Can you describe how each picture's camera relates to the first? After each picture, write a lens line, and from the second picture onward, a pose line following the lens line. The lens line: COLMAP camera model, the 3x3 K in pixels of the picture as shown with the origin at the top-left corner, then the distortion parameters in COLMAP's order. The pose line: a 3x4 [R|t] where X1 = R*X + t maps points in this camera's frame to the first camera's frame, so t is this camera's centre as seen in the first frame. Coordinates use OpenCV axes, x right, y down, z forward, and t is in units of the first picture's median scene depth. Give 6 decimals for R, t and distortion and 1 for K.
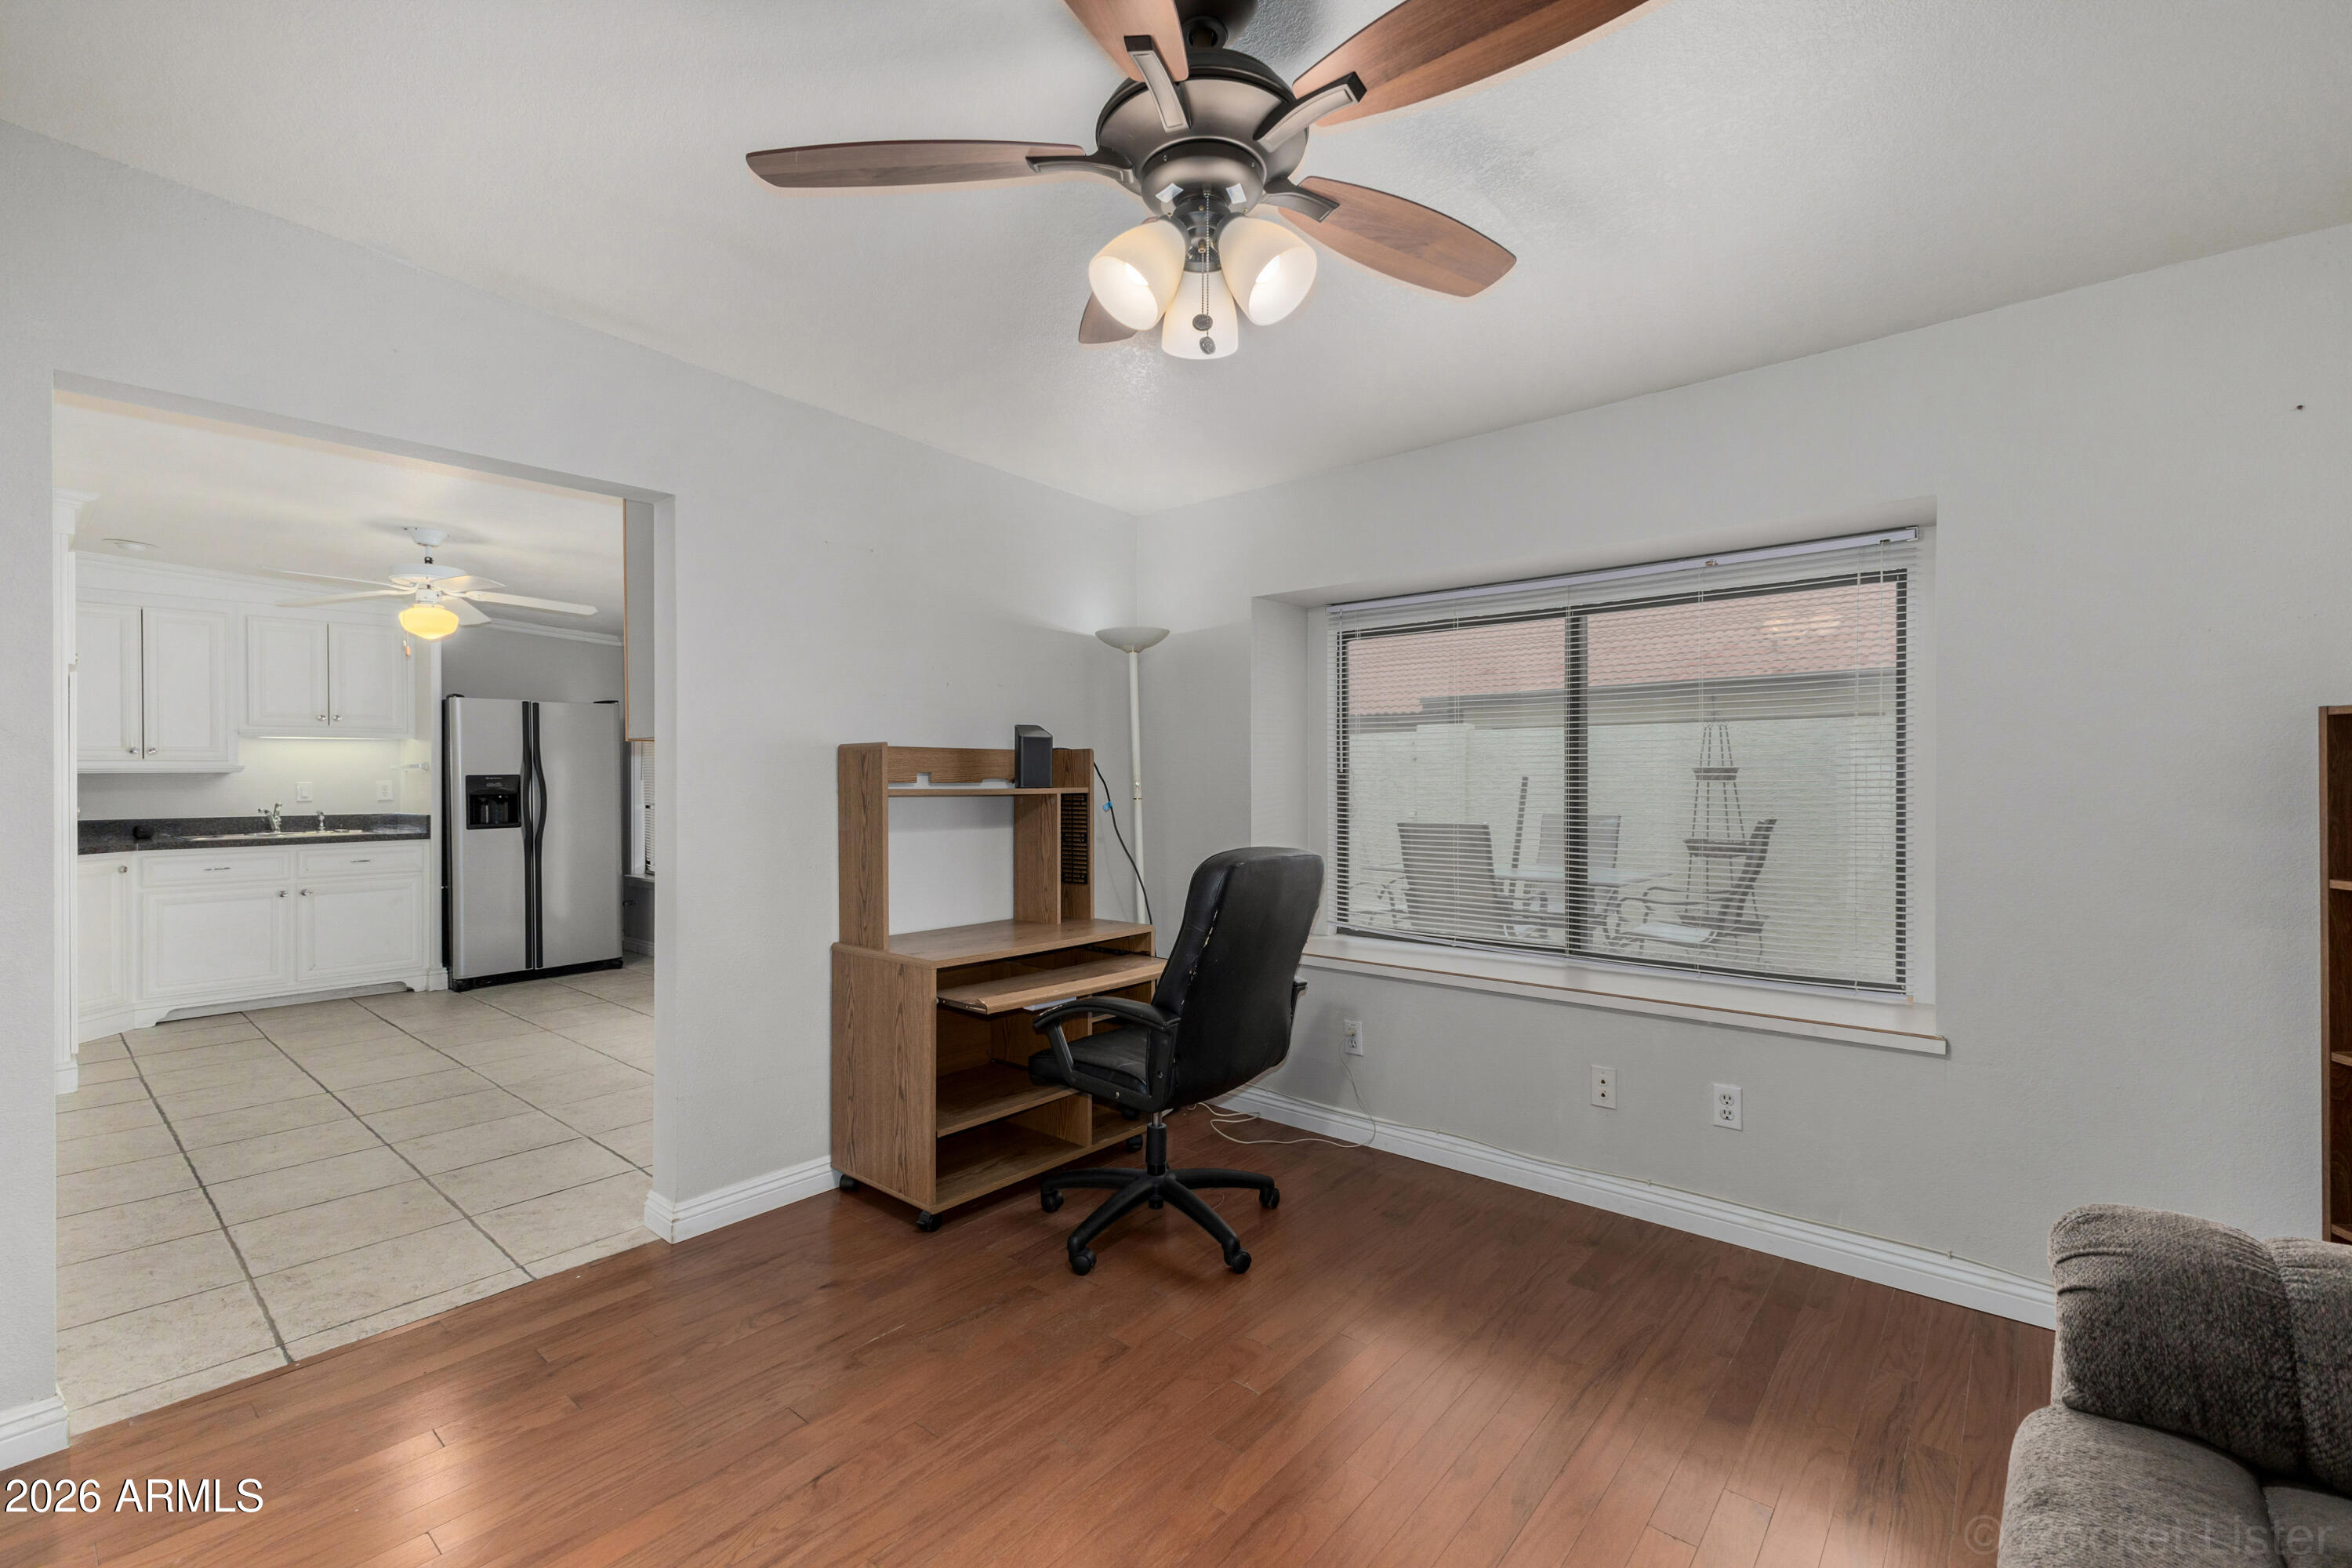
lens RADIAL K [[1029.5, 0, 1182.1], [0, 1029.5, 778.1], [0, 0, 1]] dist [0.013817, -0.000079]
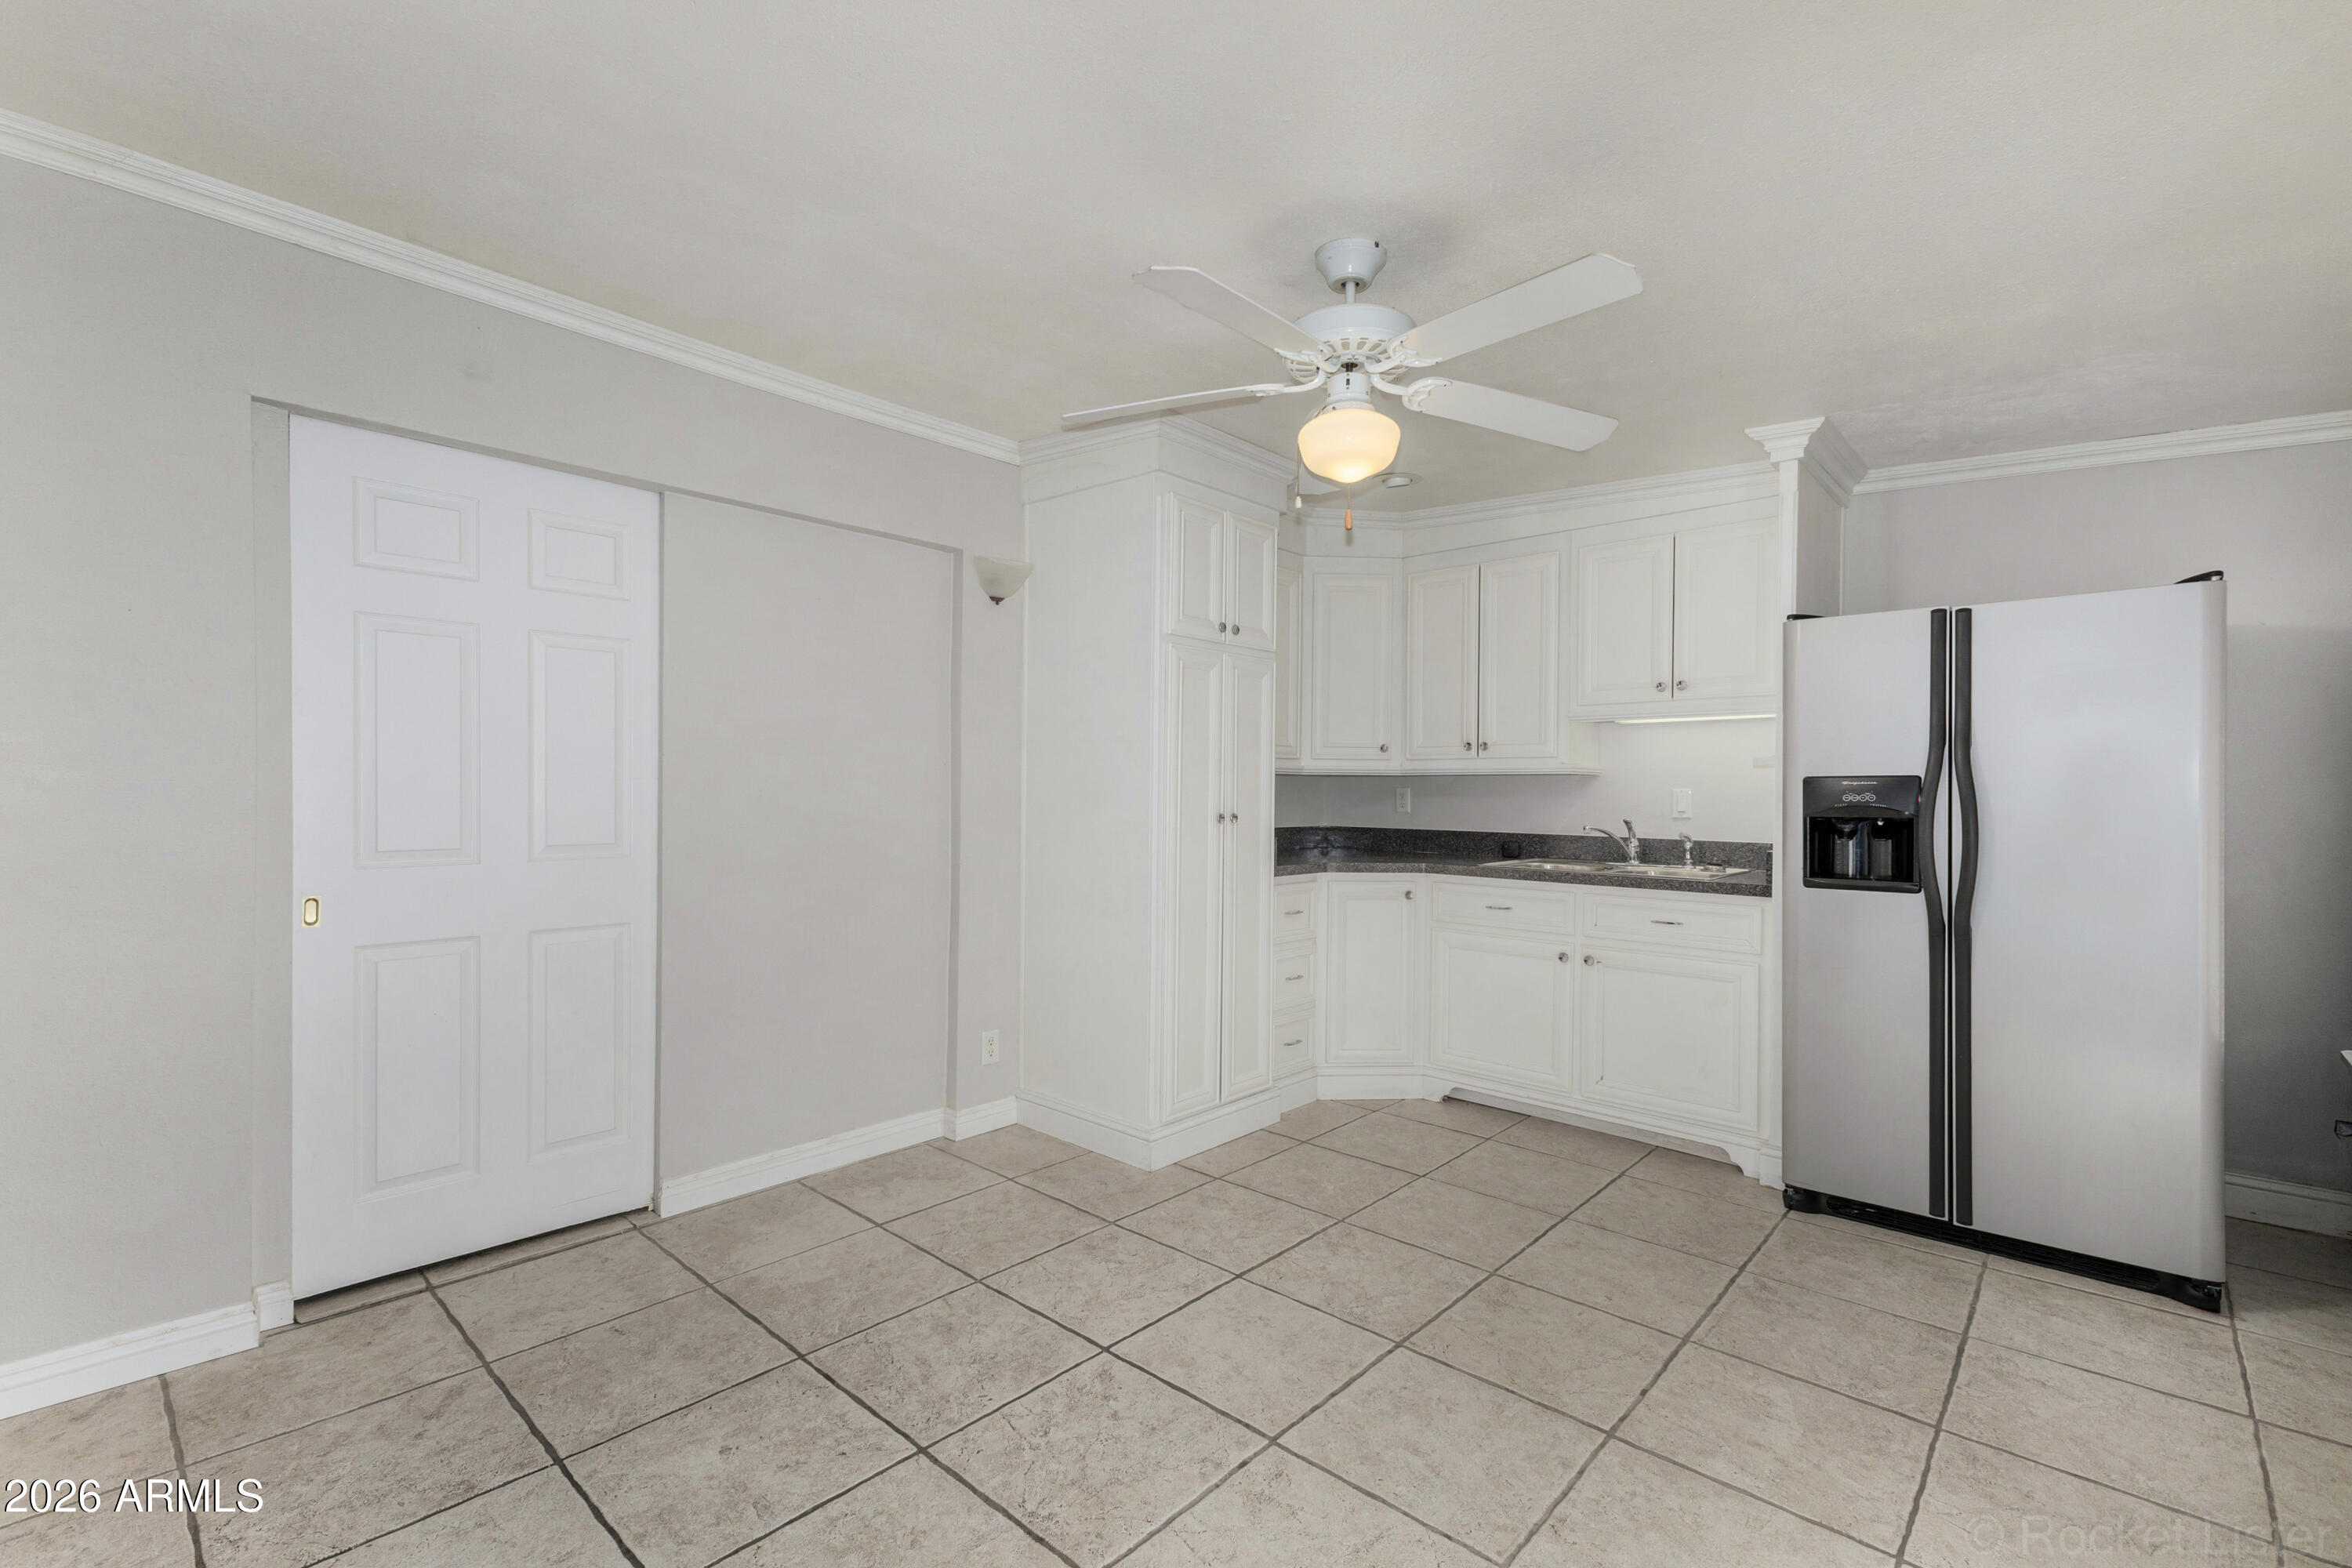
lens RADIAL K [[1022.4, 0, 1177.2], [0, 1022.4, 792.7], [0, 0, 1]] dist [0.009630, -0.000148]
pose [[-0.026946, 0.009123, -0.999595, -0.195390], [-0.011746, 0.999886, 0.009442, 0.003975], [0.999568, 0.011995, -0.026835, 0.718024]]
